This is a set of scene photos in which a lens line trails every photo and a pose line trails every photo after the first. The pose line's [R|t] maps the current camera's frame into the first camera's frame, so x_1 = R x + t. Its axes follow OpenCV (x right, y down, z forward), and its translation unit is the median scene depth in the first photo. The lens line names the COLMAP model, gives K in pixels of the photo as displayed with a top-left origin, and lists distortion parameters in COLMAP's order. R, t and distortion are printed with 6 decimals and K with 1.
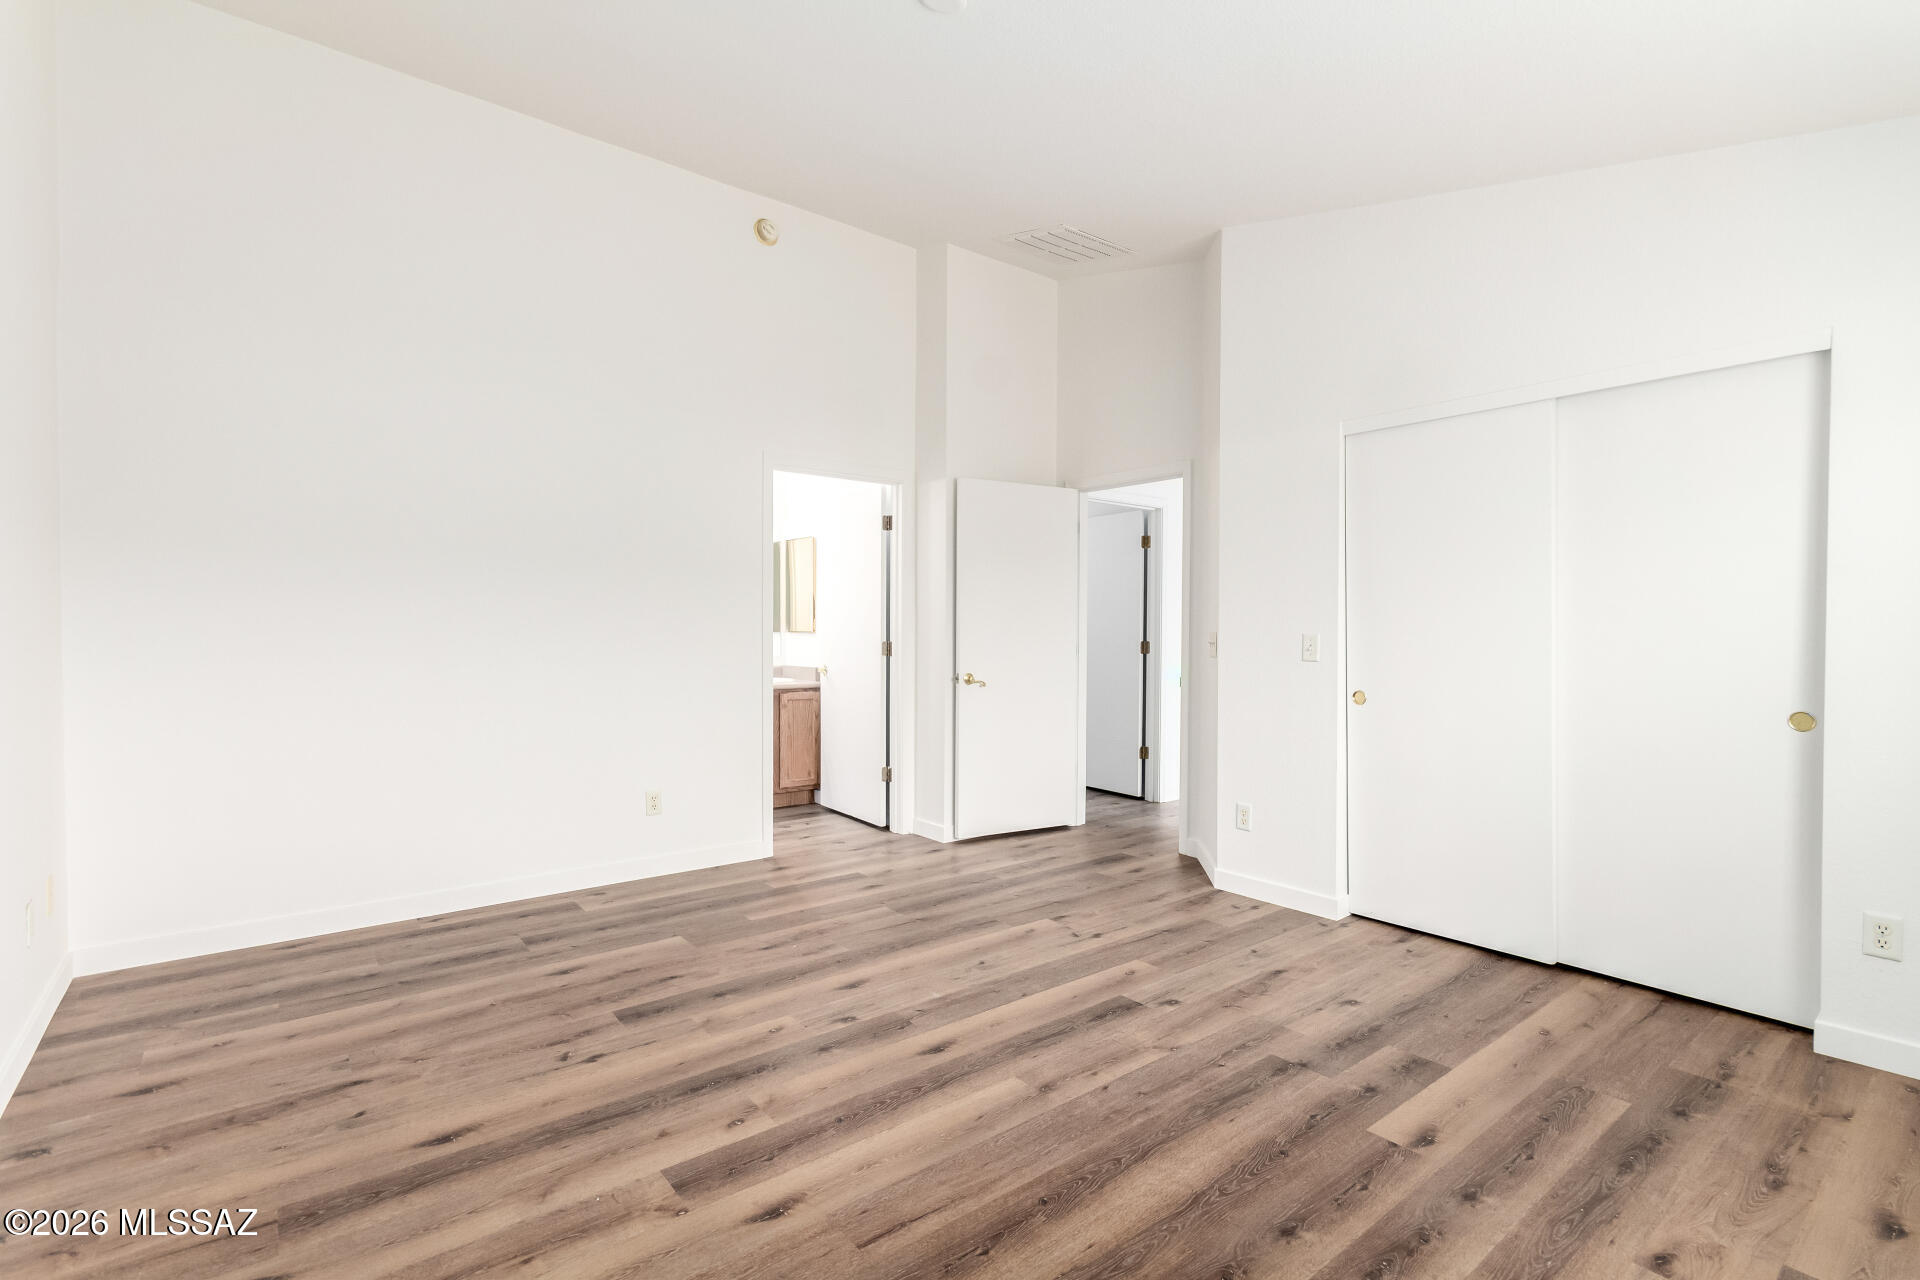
lens RADIAL K [[887.5, 0, 965.2], [0, 887.5, 654.3], [0, 0, 1]] dist [0.003316, 0.002288]
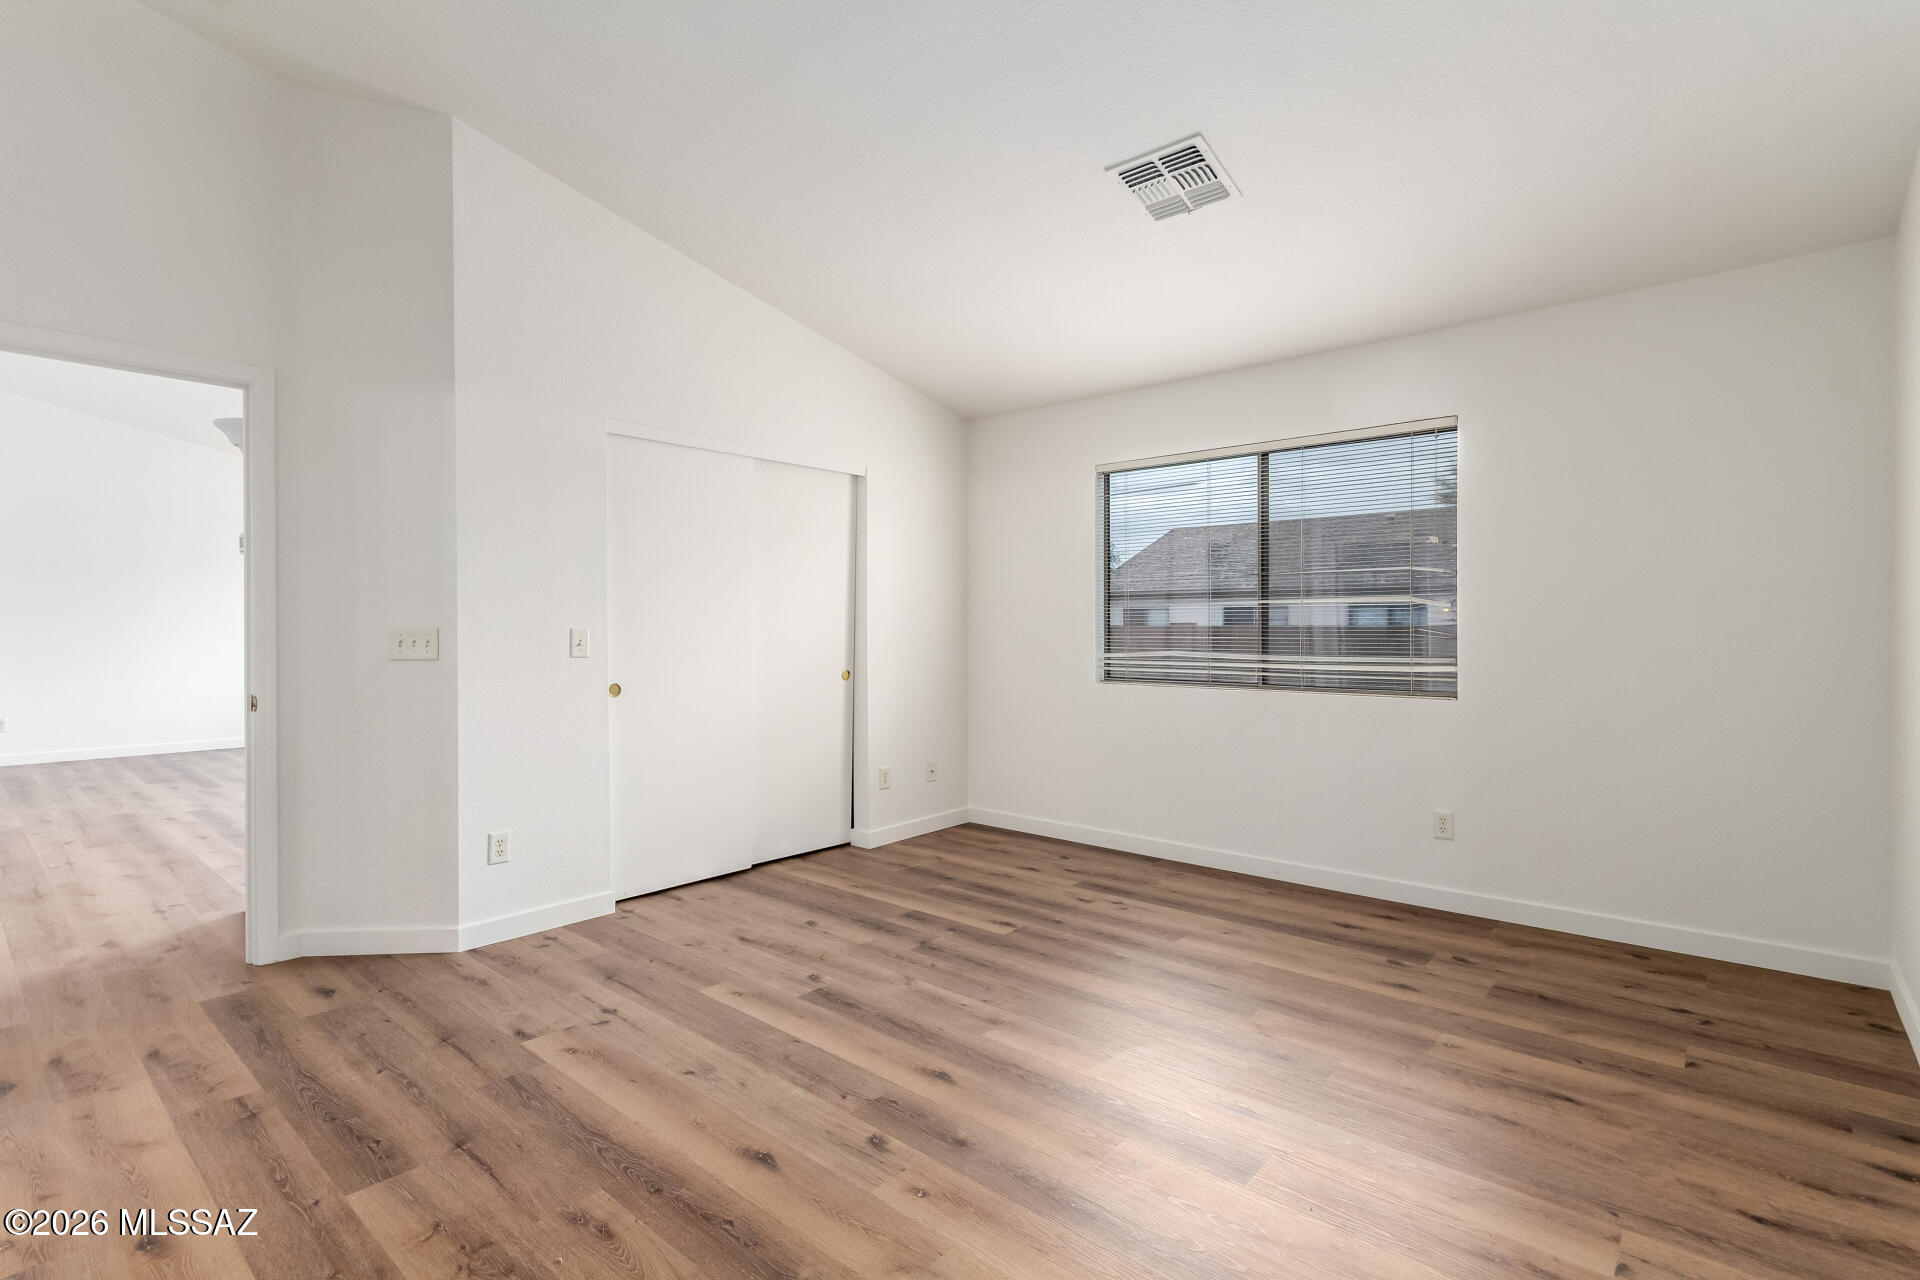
lens RADIAL K [[887.5, 0, 1000.8], [0, 887.5, 623.4], [0, 0, 1]] dist [0.003316, 0.002288]
pose [[-0.191900, -0.000903, 0.981414, -0.753237], [0.026090, 0.999641, 0.006022, -0.025904], [-0.981068, 0.026761, -0.191807, 0.868330]]
